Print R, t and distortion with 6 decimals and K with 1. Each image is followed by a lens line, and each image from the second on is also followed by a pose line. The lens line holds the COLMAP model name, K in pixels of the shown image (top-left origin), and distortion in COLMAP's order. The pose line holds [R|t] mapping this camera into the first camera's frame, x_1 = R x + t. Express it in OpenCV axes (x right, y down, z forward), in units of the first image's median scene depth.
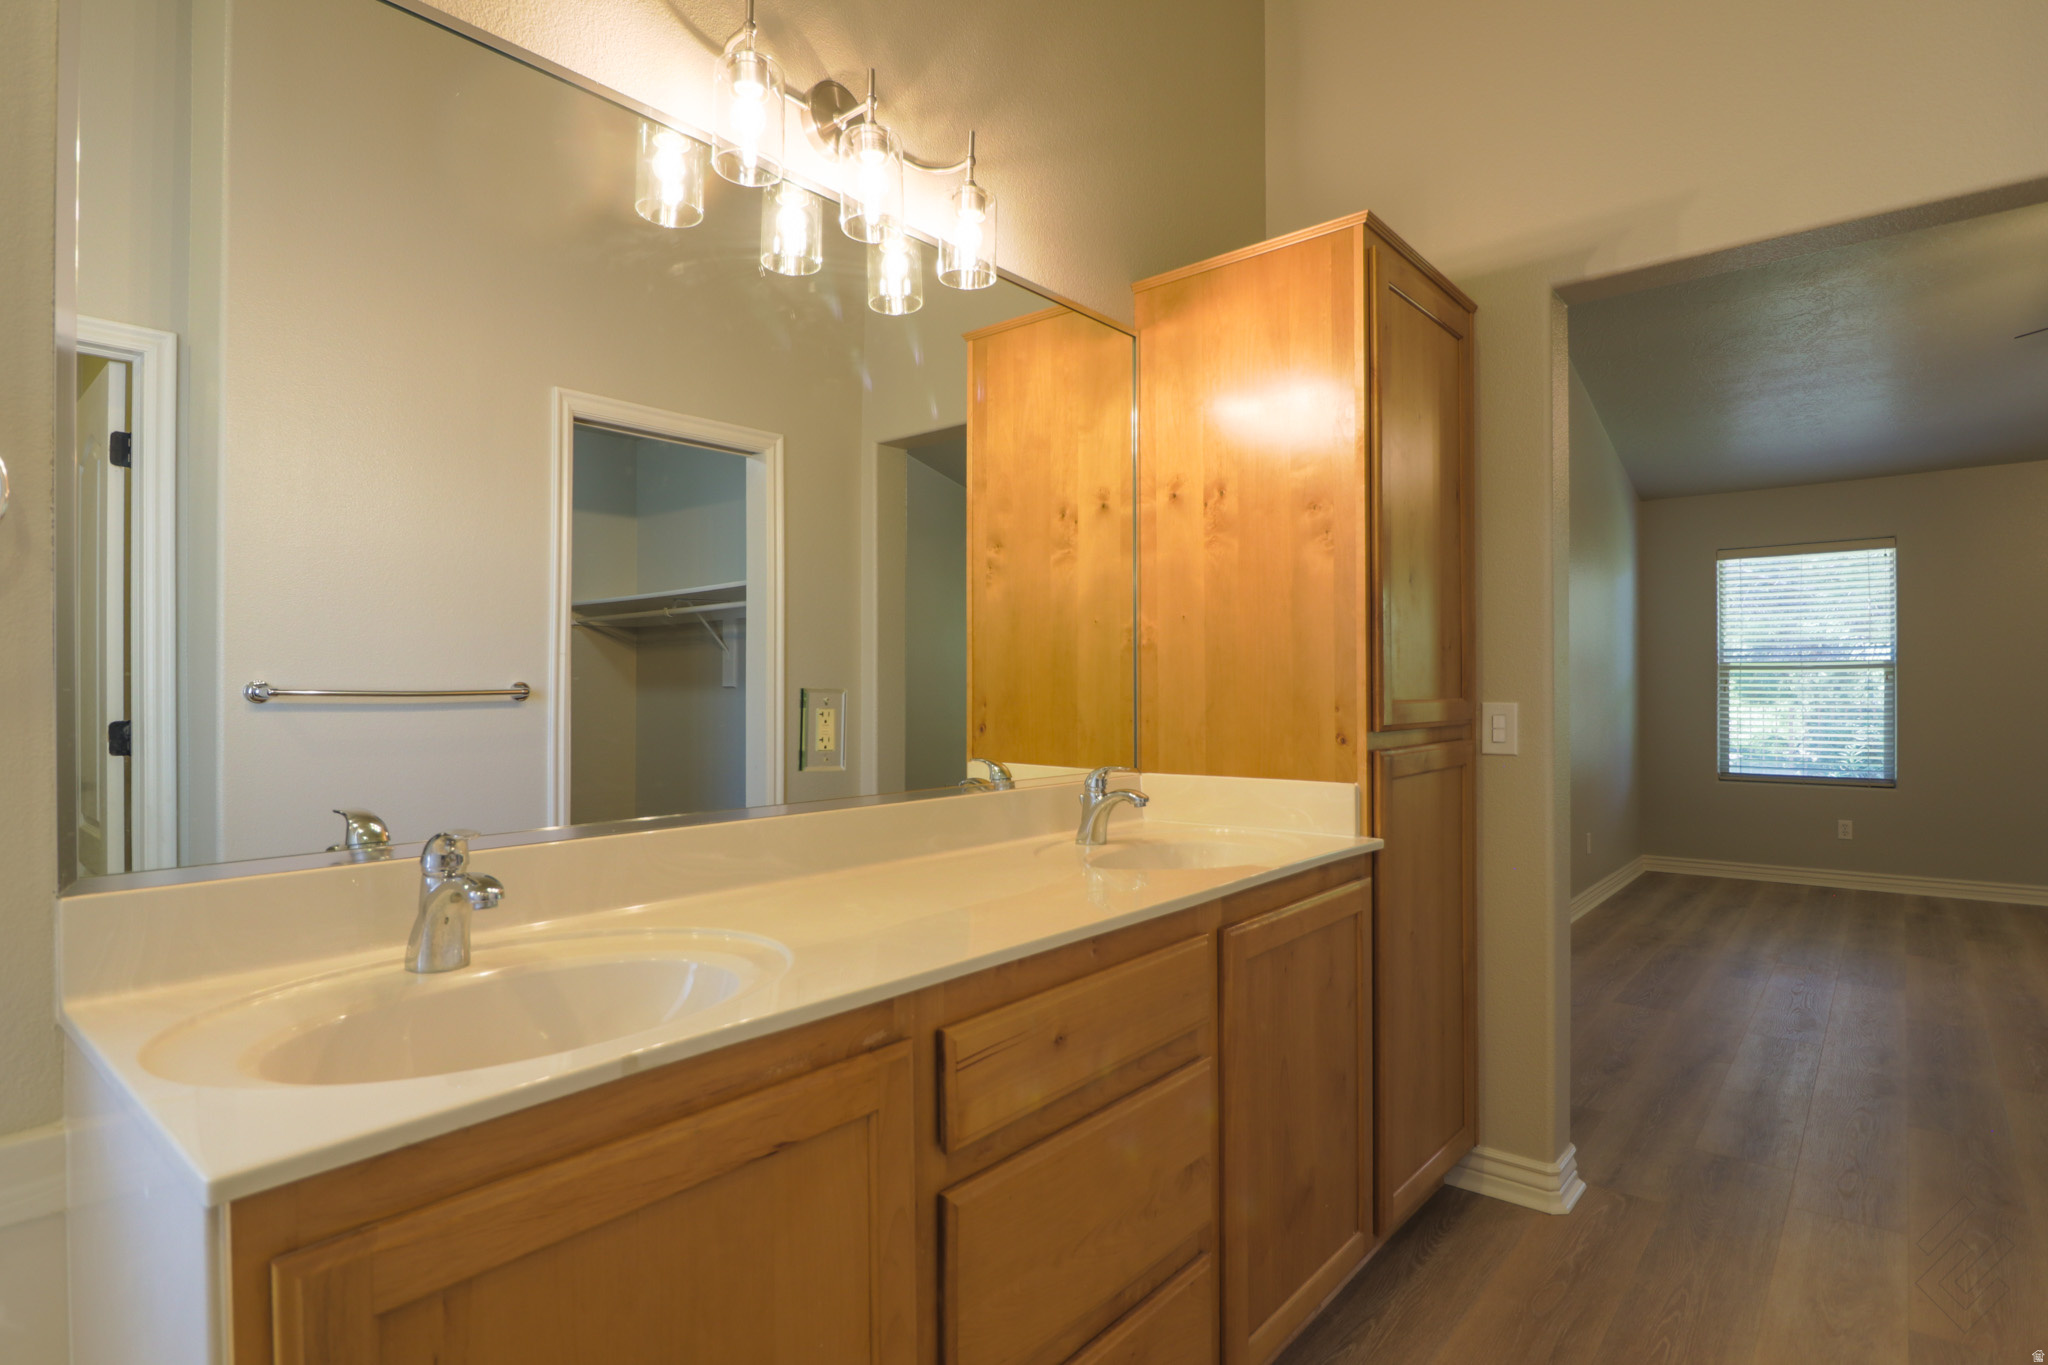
lens RADIAL K [[1037.6, 0, 1024.0], [0, 1037.6, 682.5], [0, 0, 1]] dist [-0.000944, -0.000314]
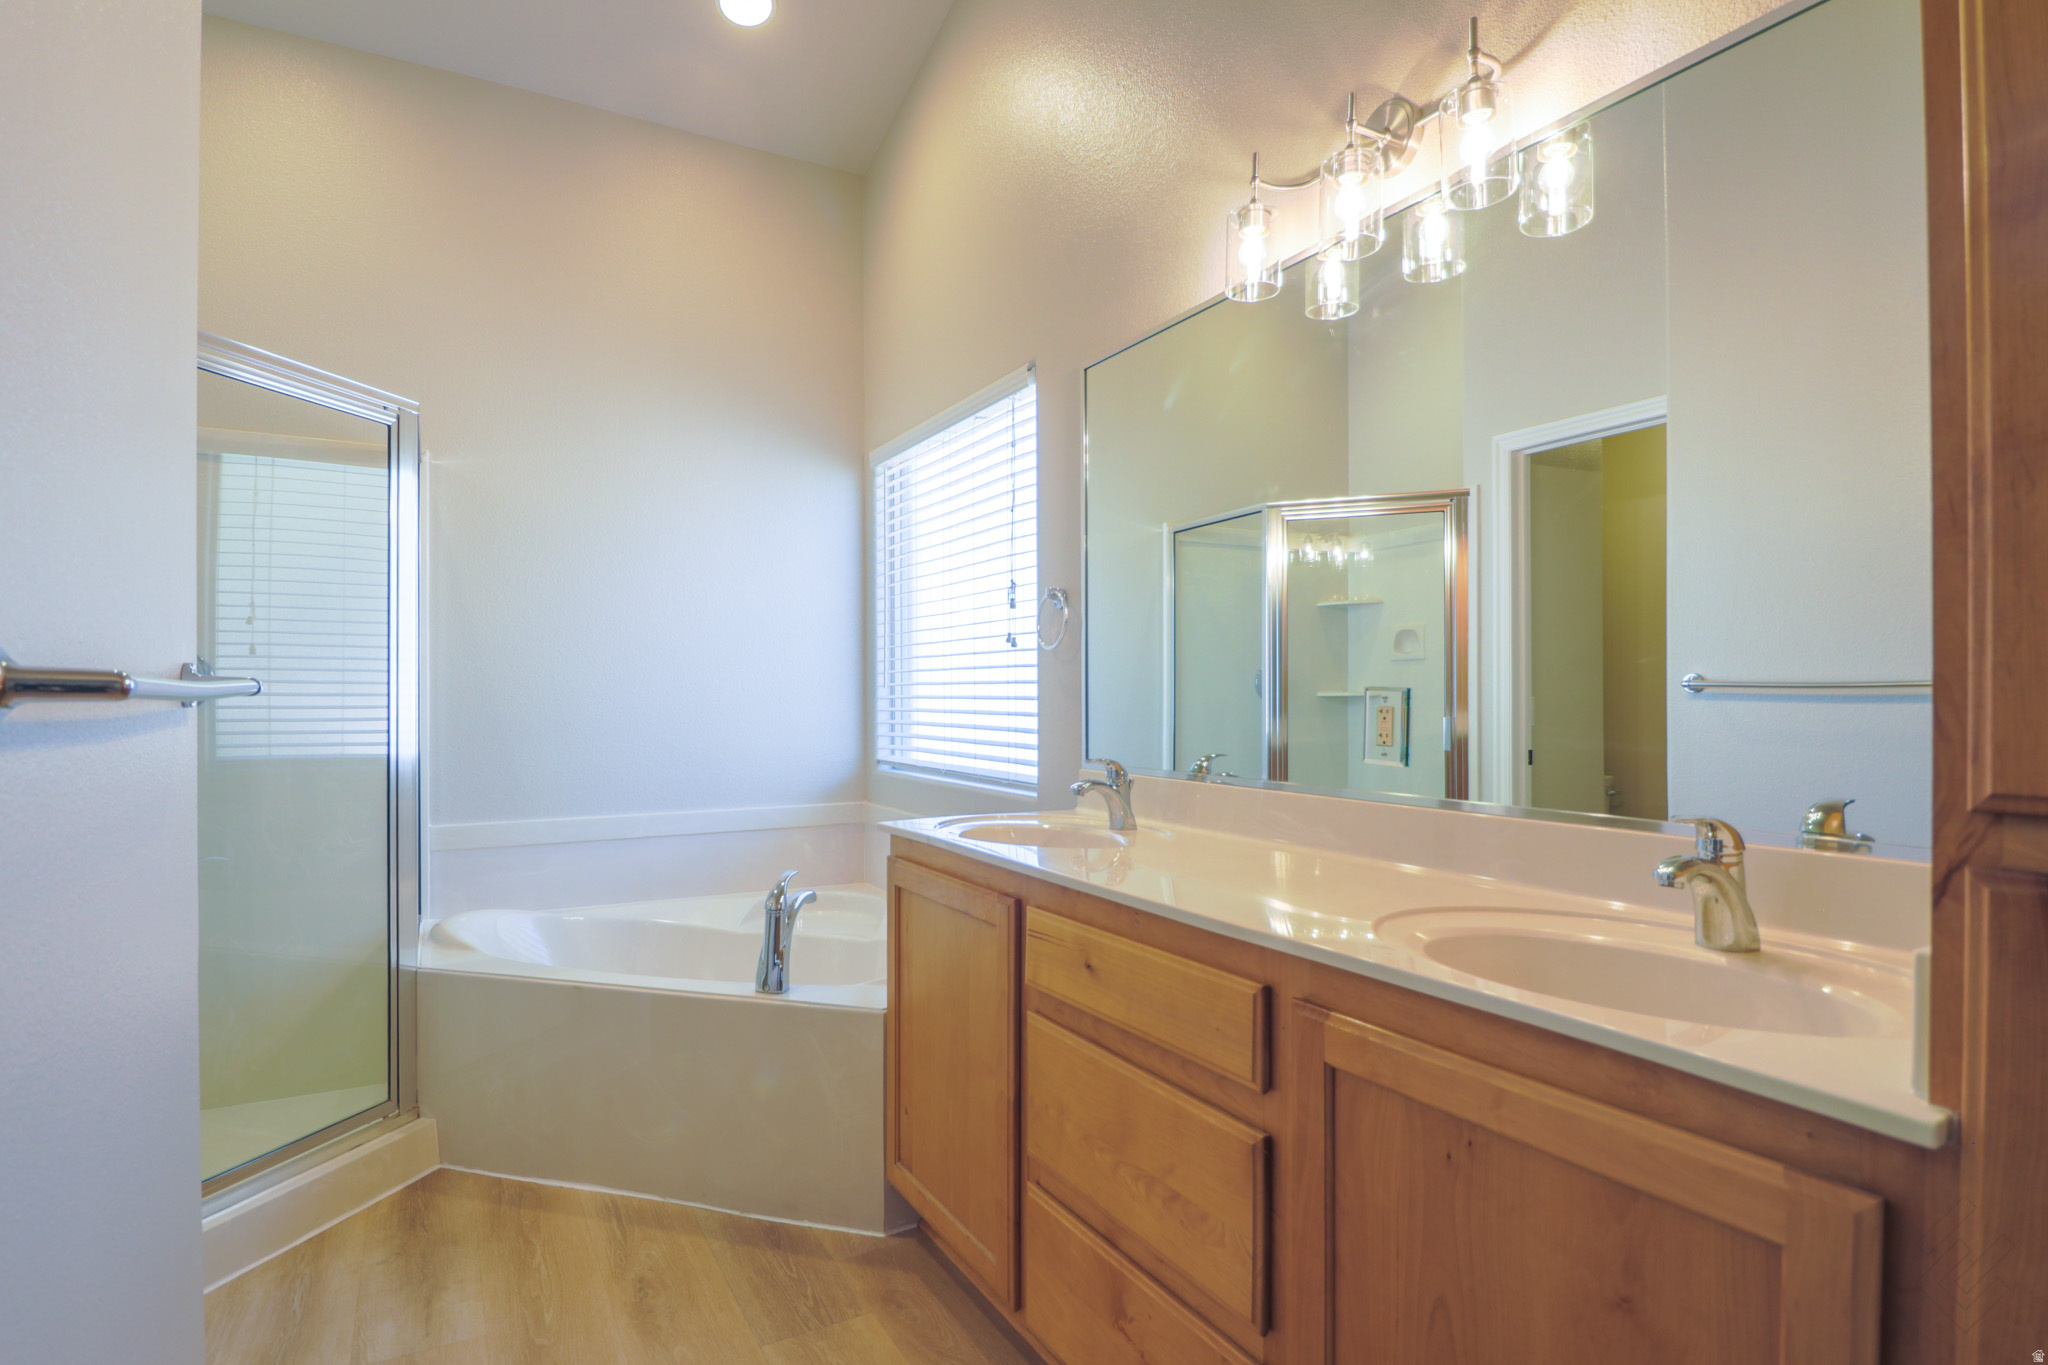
lens RADIAL K [[1037.6, 0, 1024.0], [0, 1037.6, 682.5], [0, 0, 1]] dist [-0.000944, -0.000314]
pose [[-0.328619, 0.004062, -0.944454, 1.043710], [0.011358, 0.999935, 0.000348, -0.001159], [0.944394, -0.010613, -0.328644, 1.126365]]
